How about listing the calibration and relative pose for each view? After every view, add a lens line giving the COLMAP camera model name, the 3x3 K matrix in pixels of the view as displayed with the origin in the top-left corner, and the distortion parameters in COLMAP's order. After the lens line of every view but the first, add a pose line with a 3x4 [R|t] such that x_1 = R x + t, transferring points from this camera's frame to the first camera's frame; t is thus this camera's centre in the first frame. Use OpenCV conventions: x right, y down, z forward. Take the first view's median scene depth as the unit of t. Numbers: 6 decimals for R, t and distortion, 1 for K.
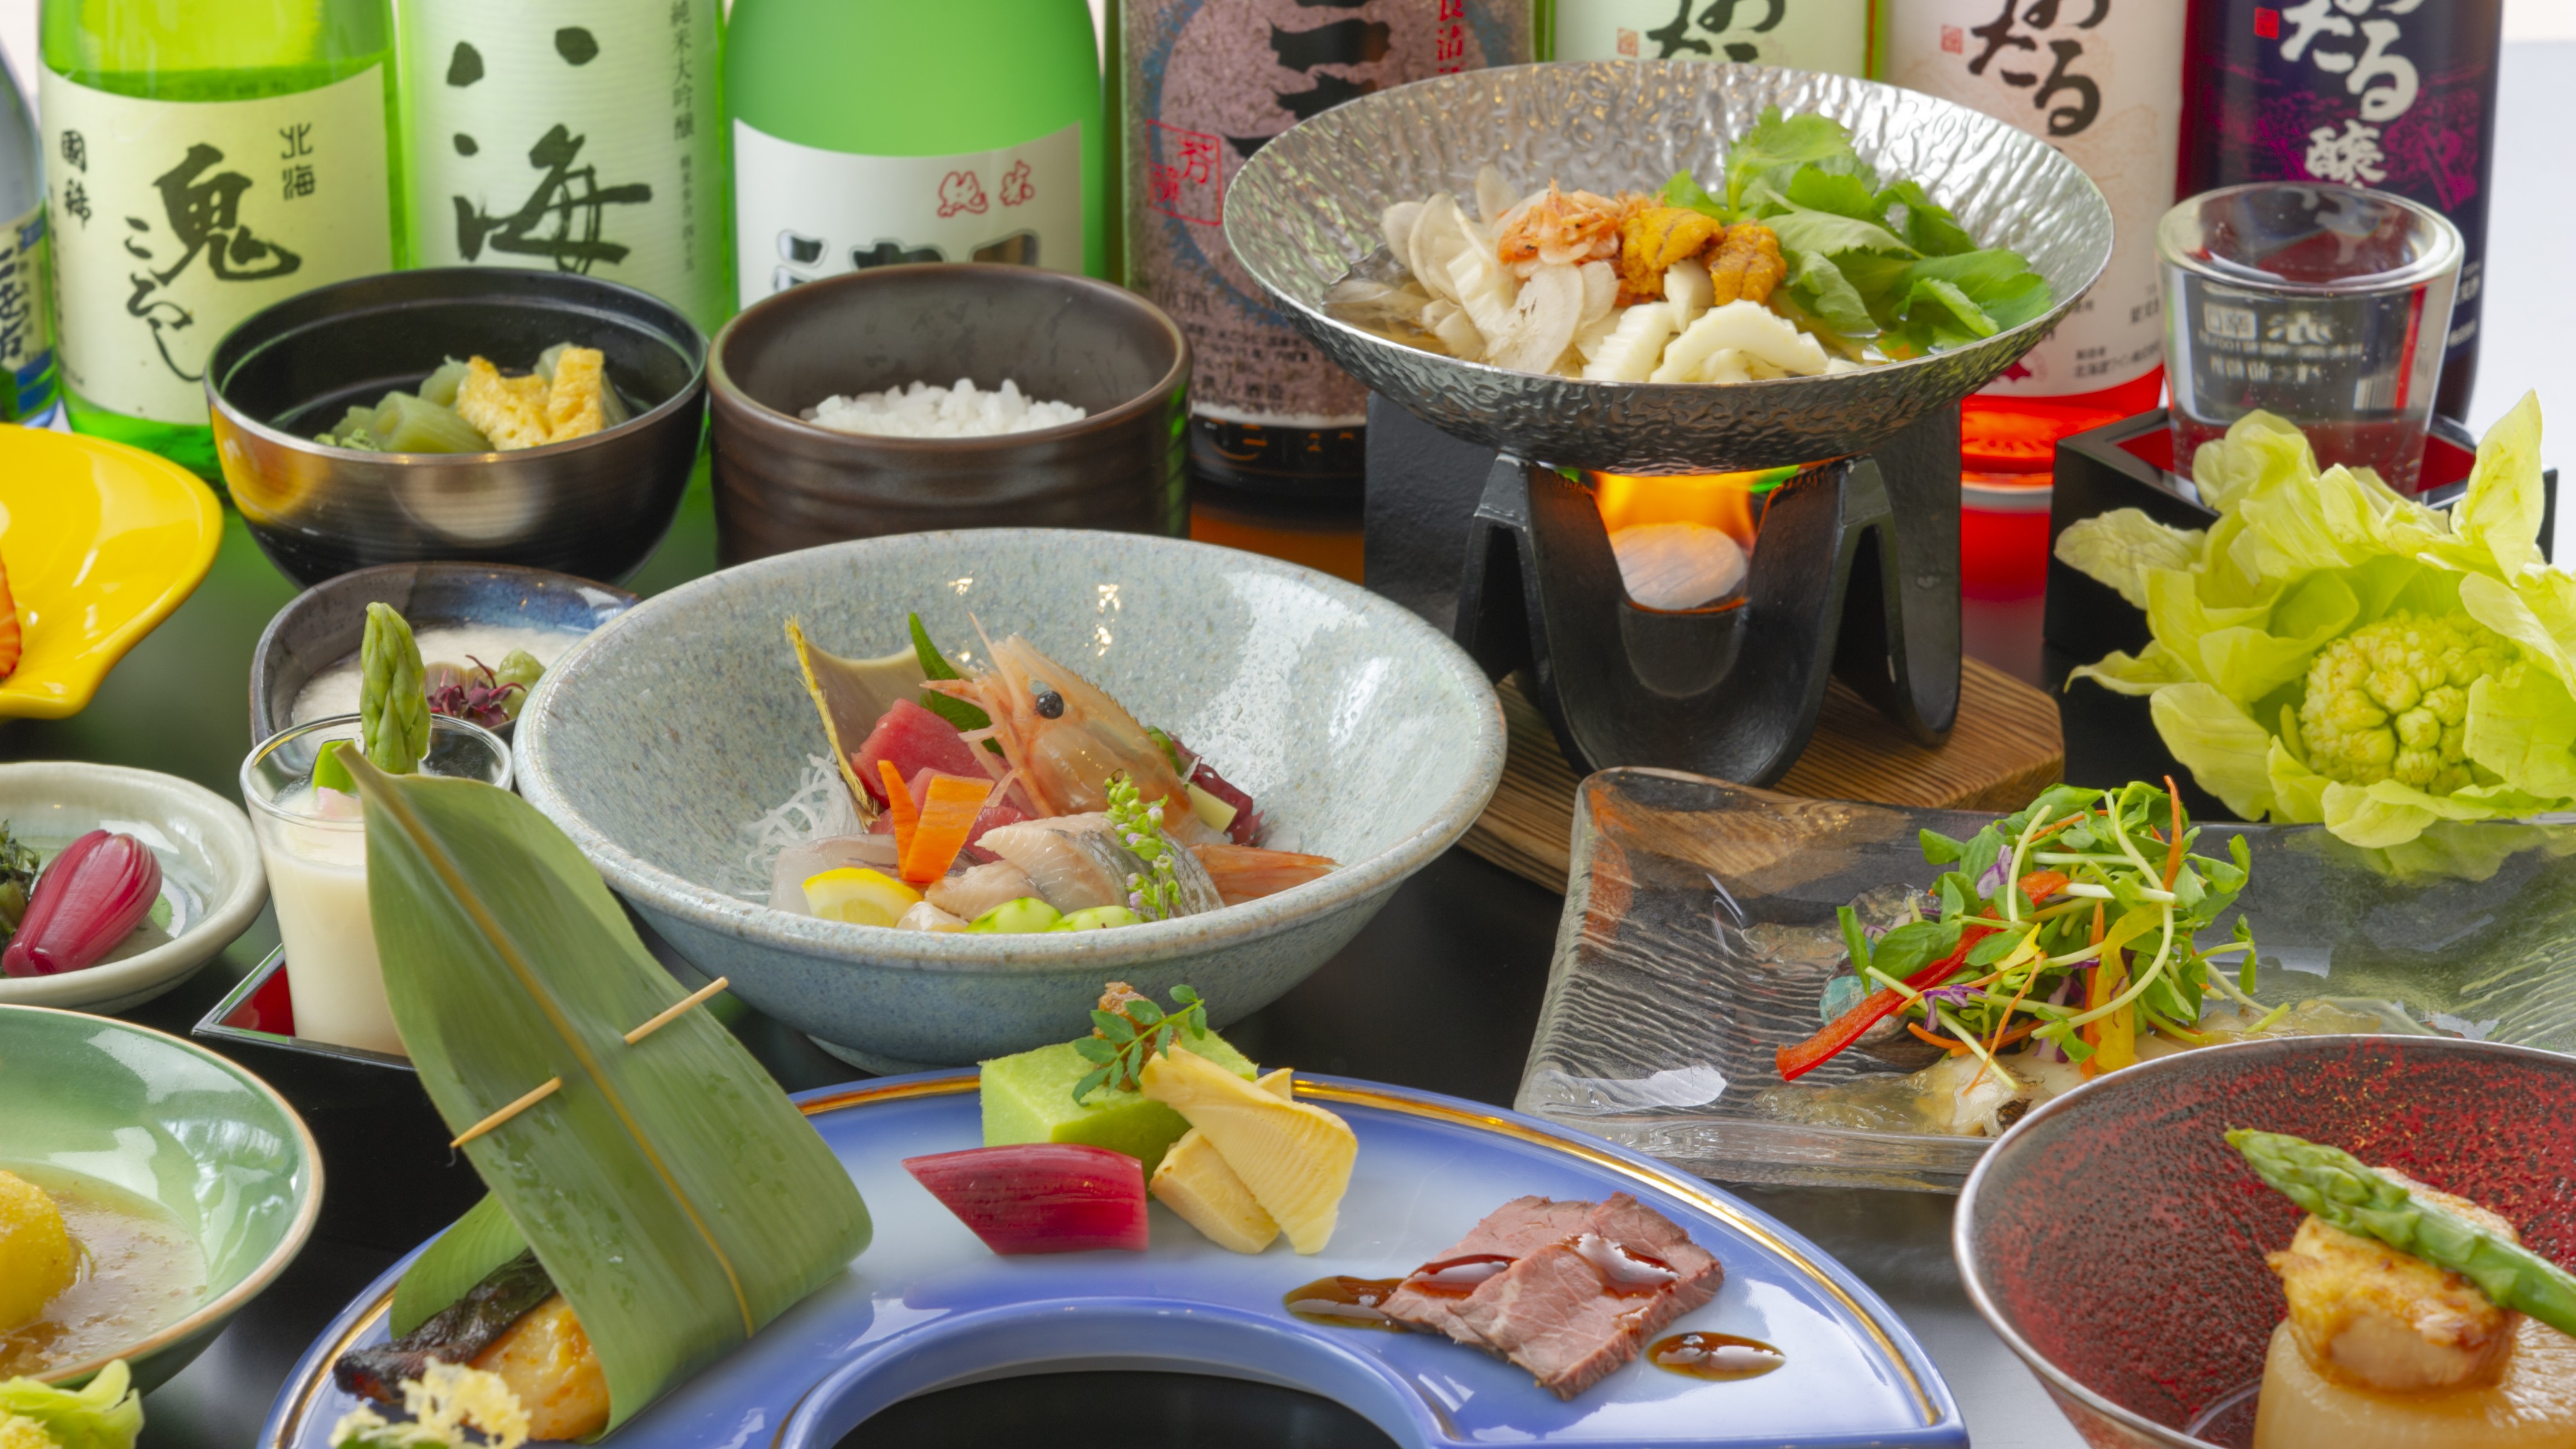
lens RADIAL K [[7153.5, 0, 1288.0], [0, 7153.5, 724.5], [0, 0, 1]] dist [0.028632, -0.284451]
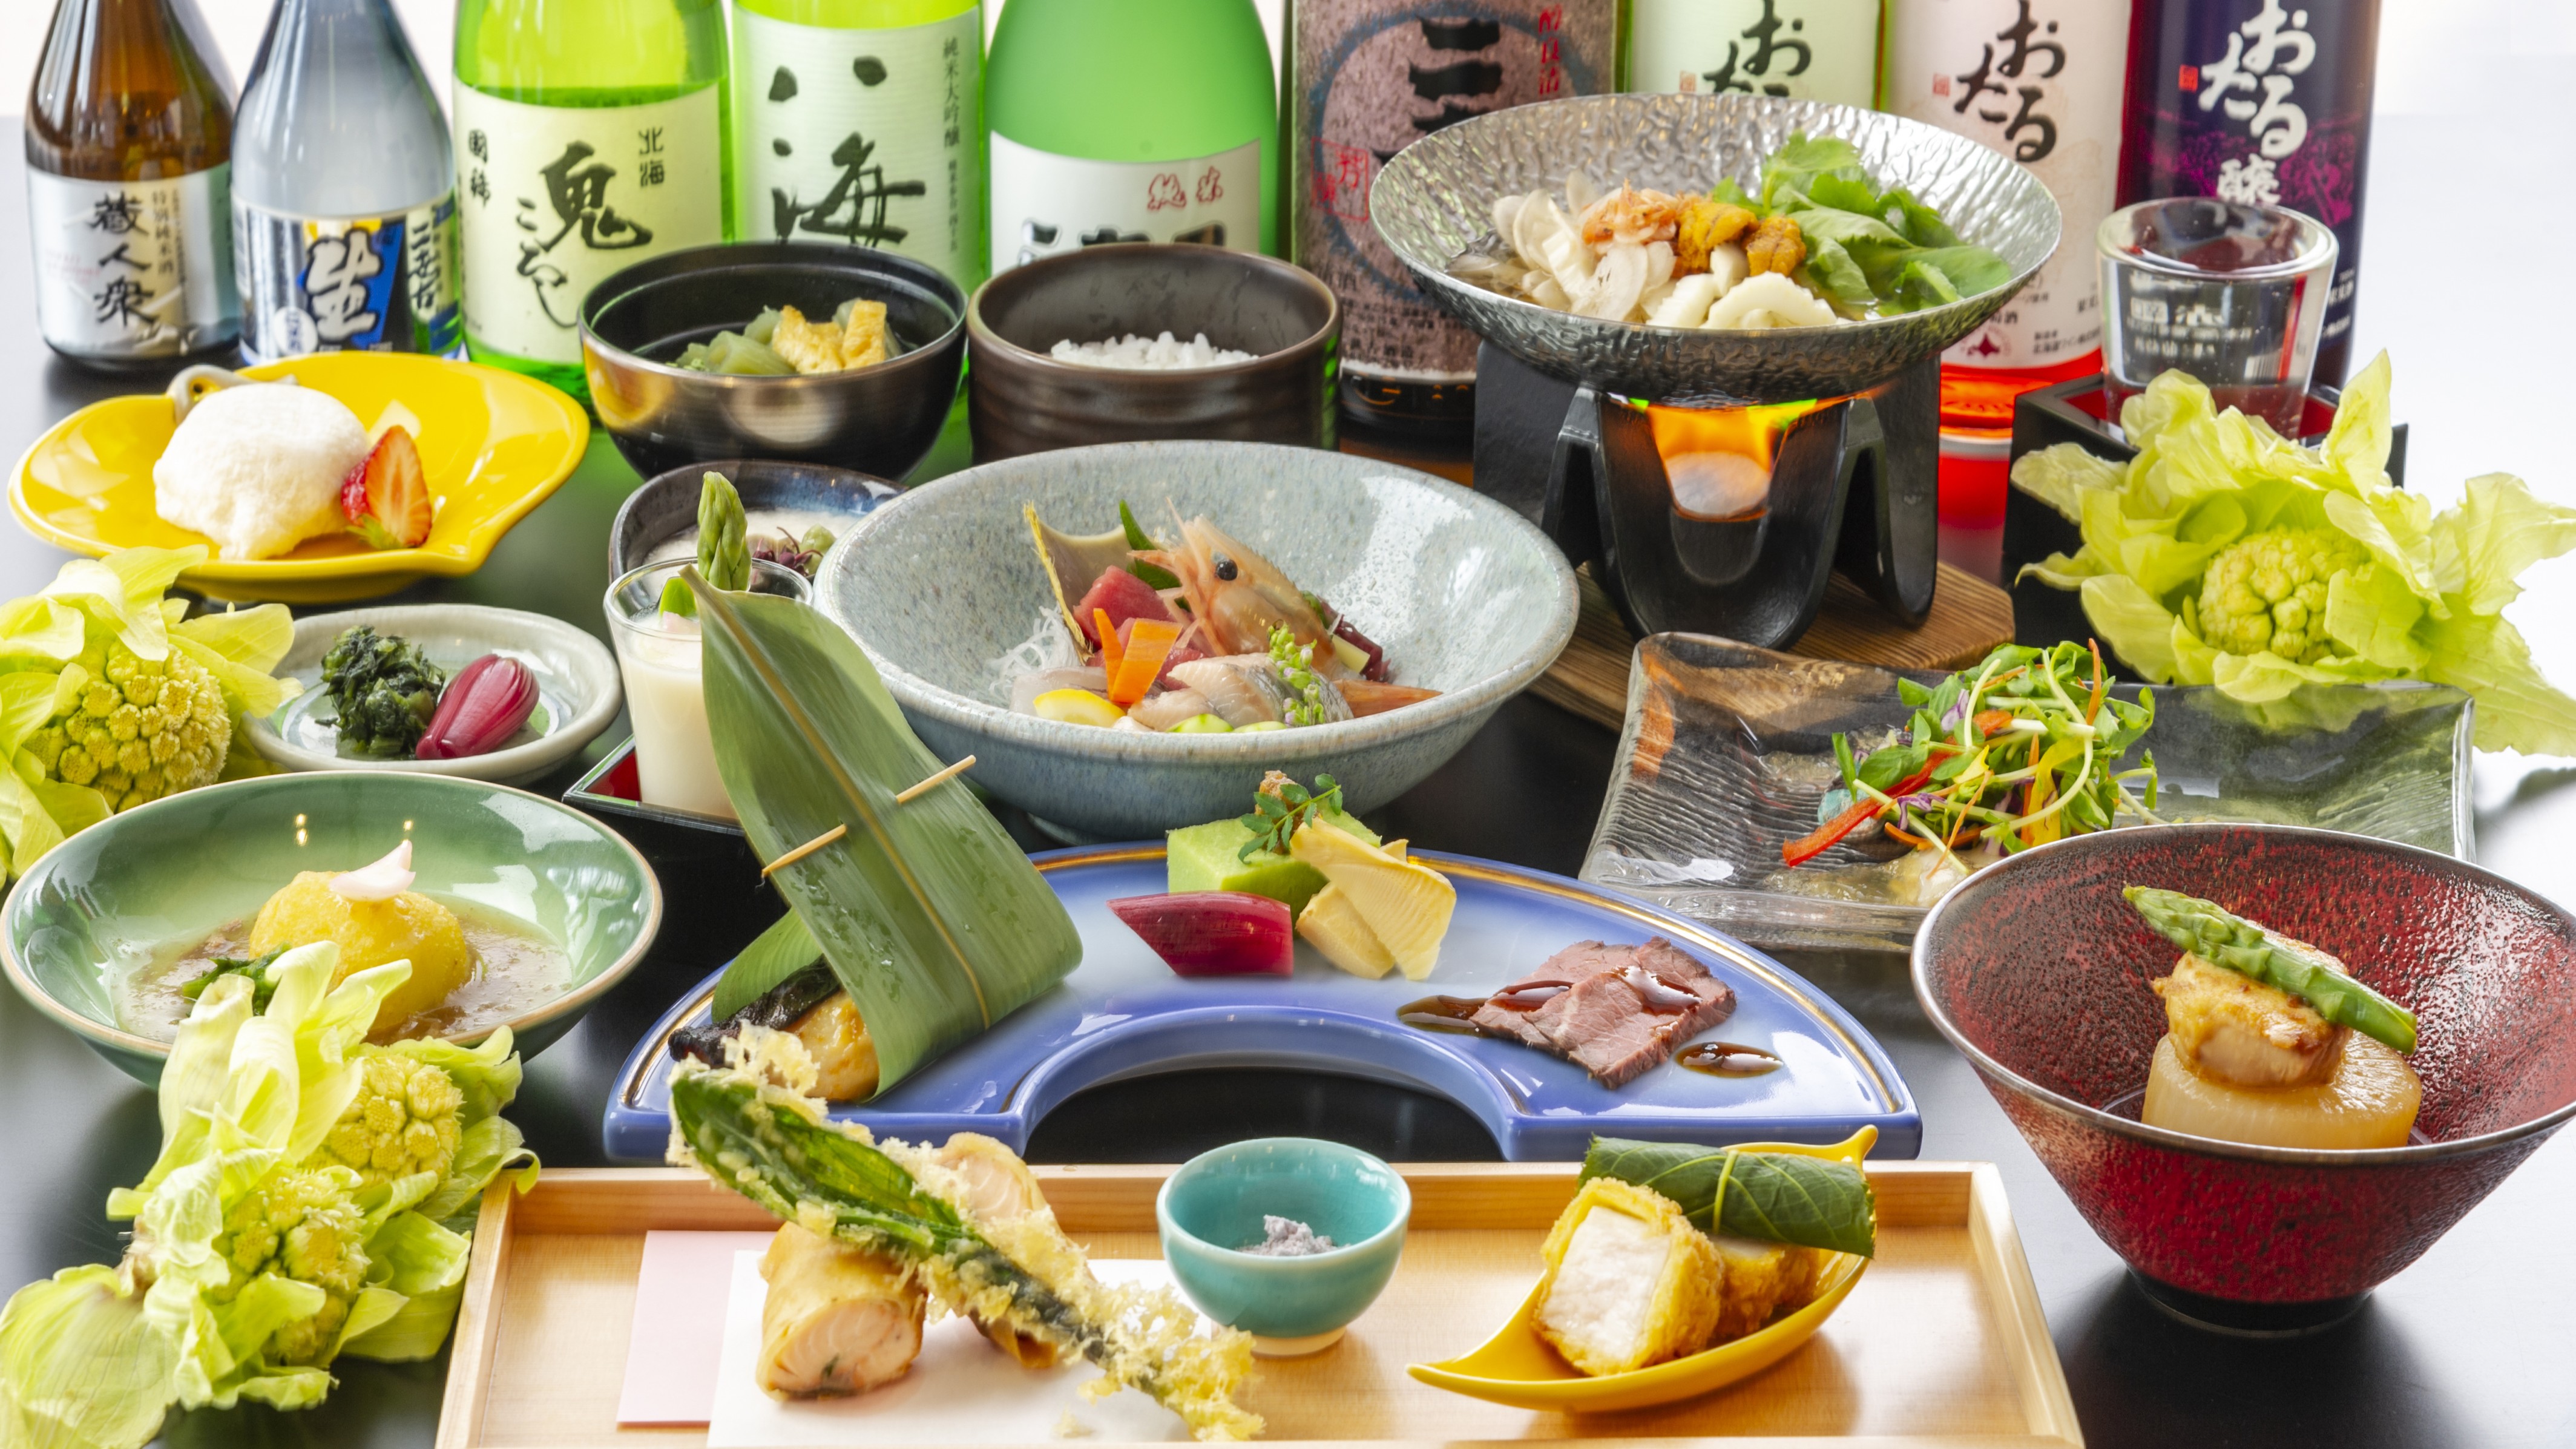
lens RADIAL K [[5871.3, 0, 1288.0], [0, 5871.3, 724.5], [0, 0, 1]] dist [0.068811, -0.342709]
pose [[0.999518, 0.021298, -0.022569, 0.002276], [-0.021467, 0.999743, -0.007259, 0.031909], [0.022408, 0.007740, 0.999719, -0.060014]]
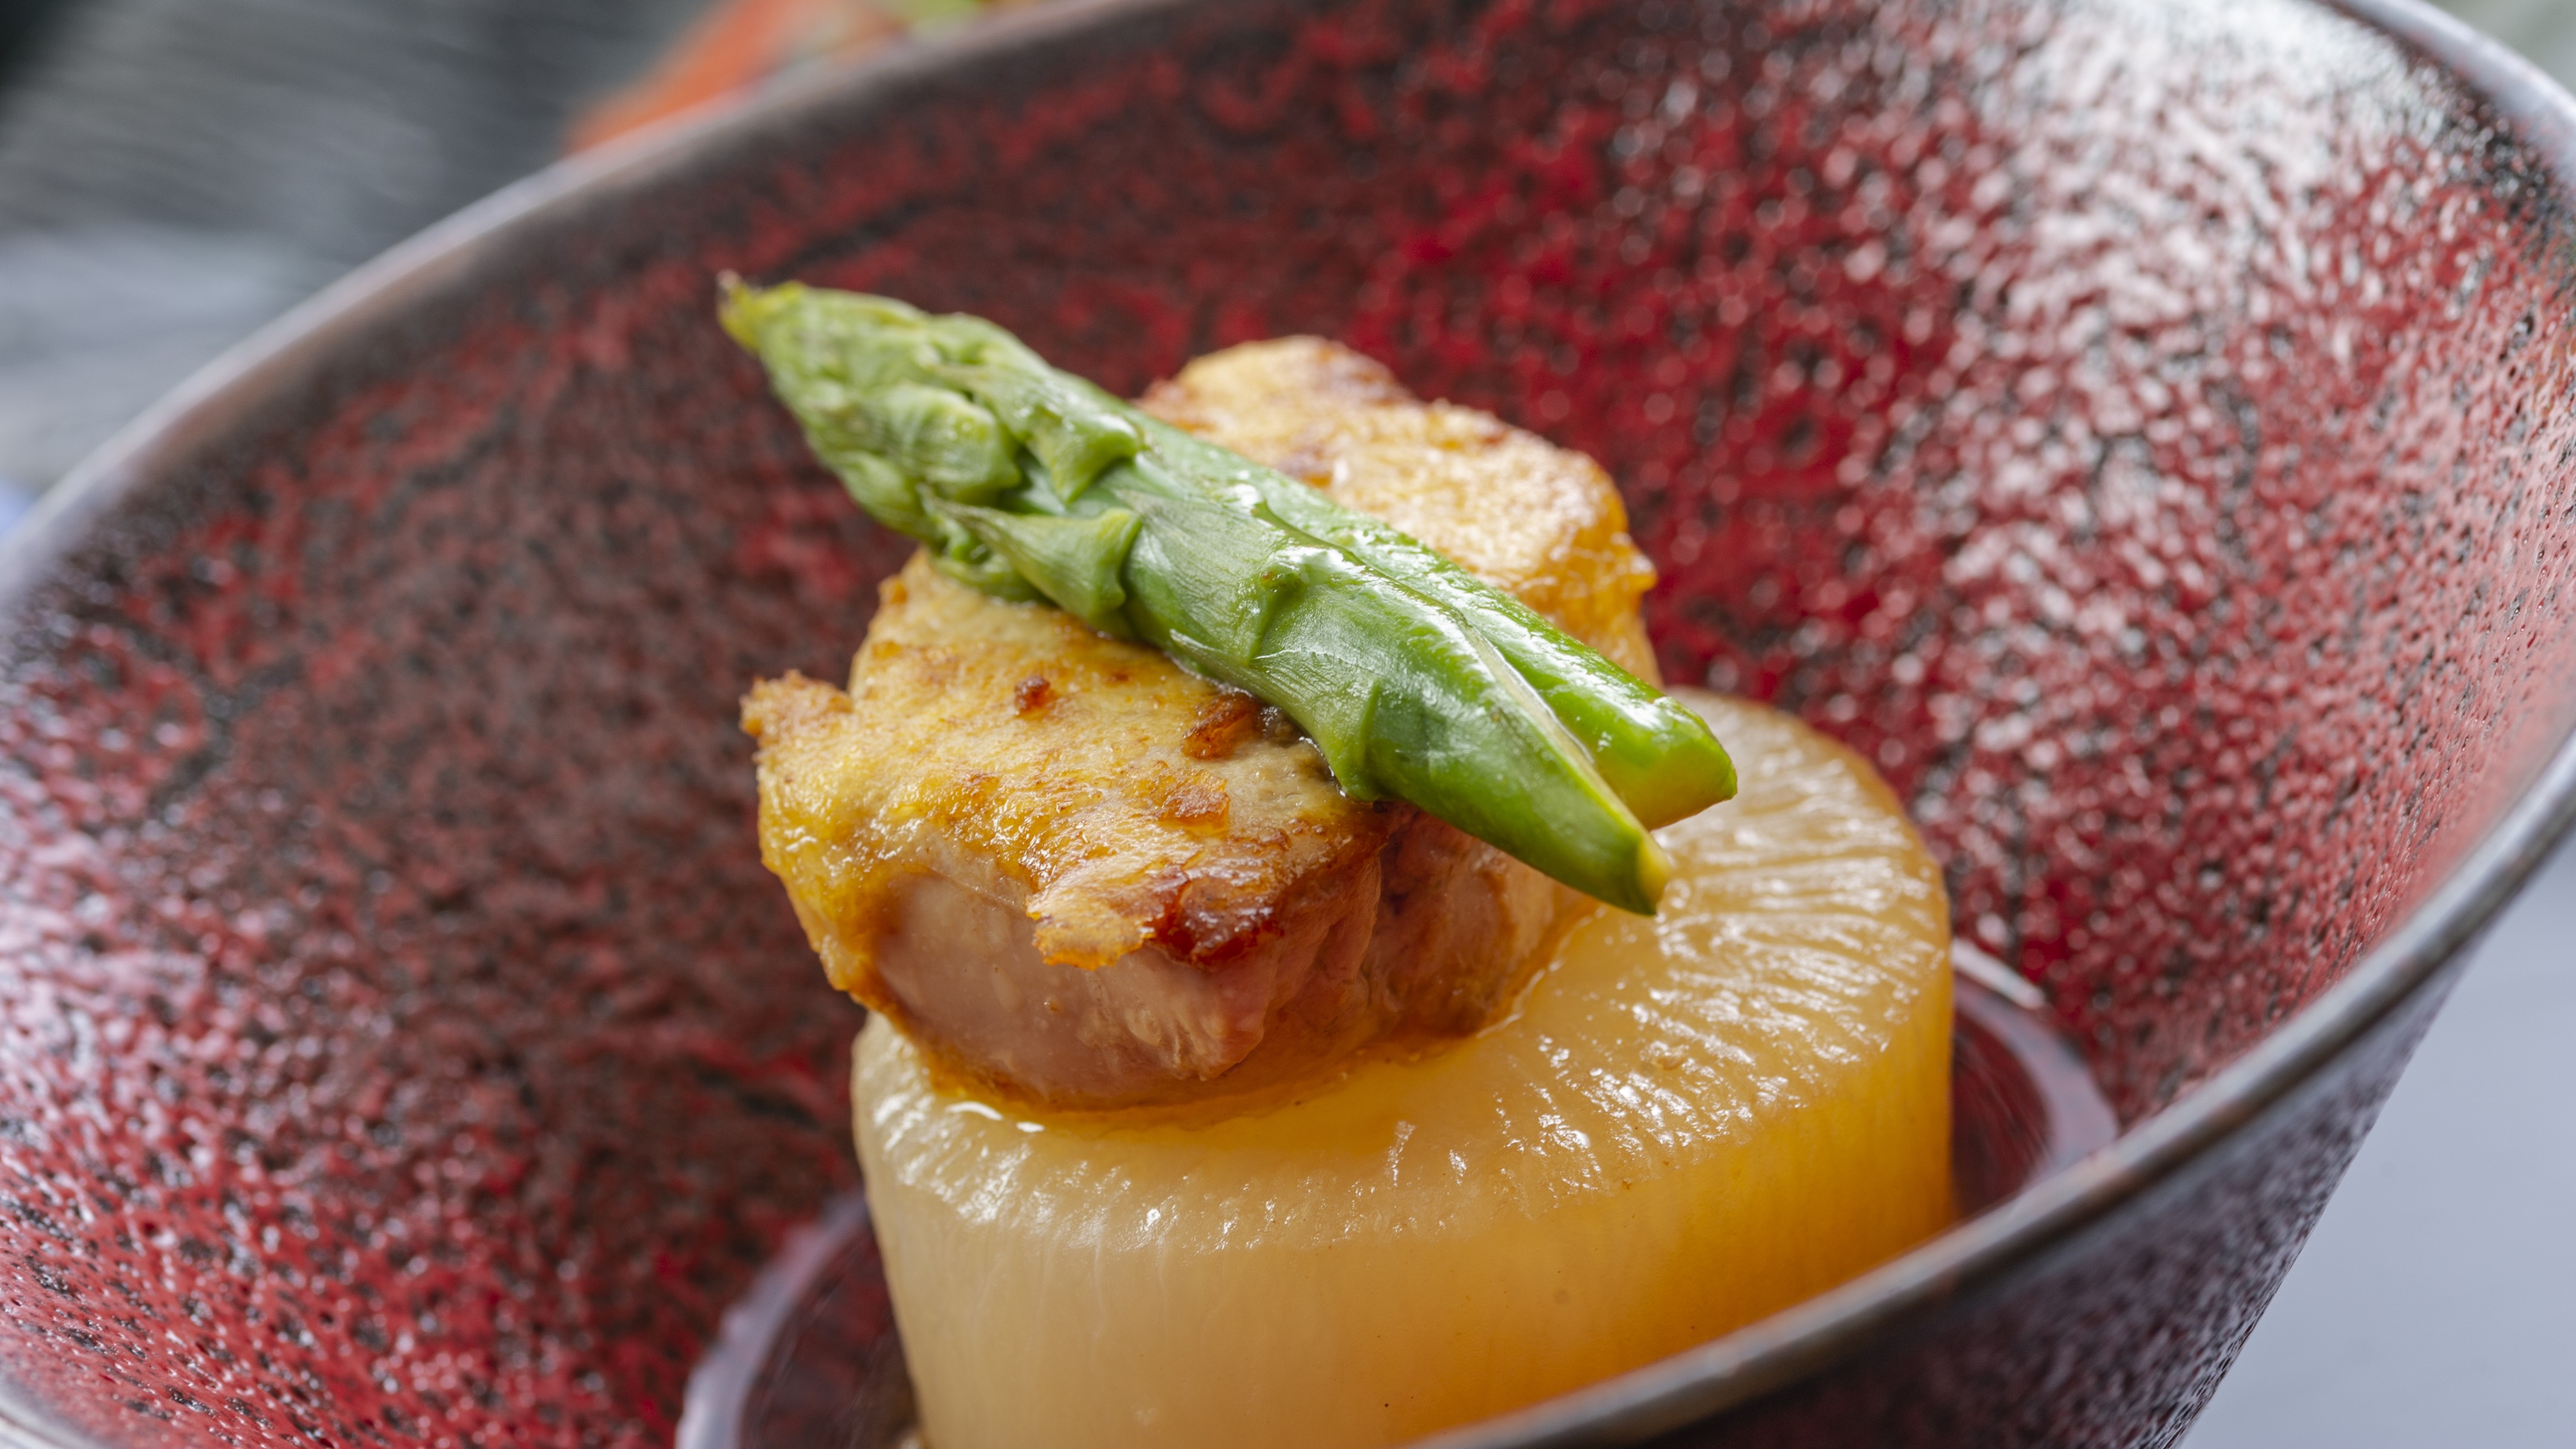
lens RADIAL K [[8761.6, 0, 1288.0], [0, 8761.6, 724.5], [0, 0, 1]] dist [0.023011, -1.494859]
pose [[0.957337, -0.114382, -0.265372, 0.215776], [0.145678, 0.984127, 0.101352, 0.032927], [0.249567, -0.135687, 0.958804, 0.525974]]
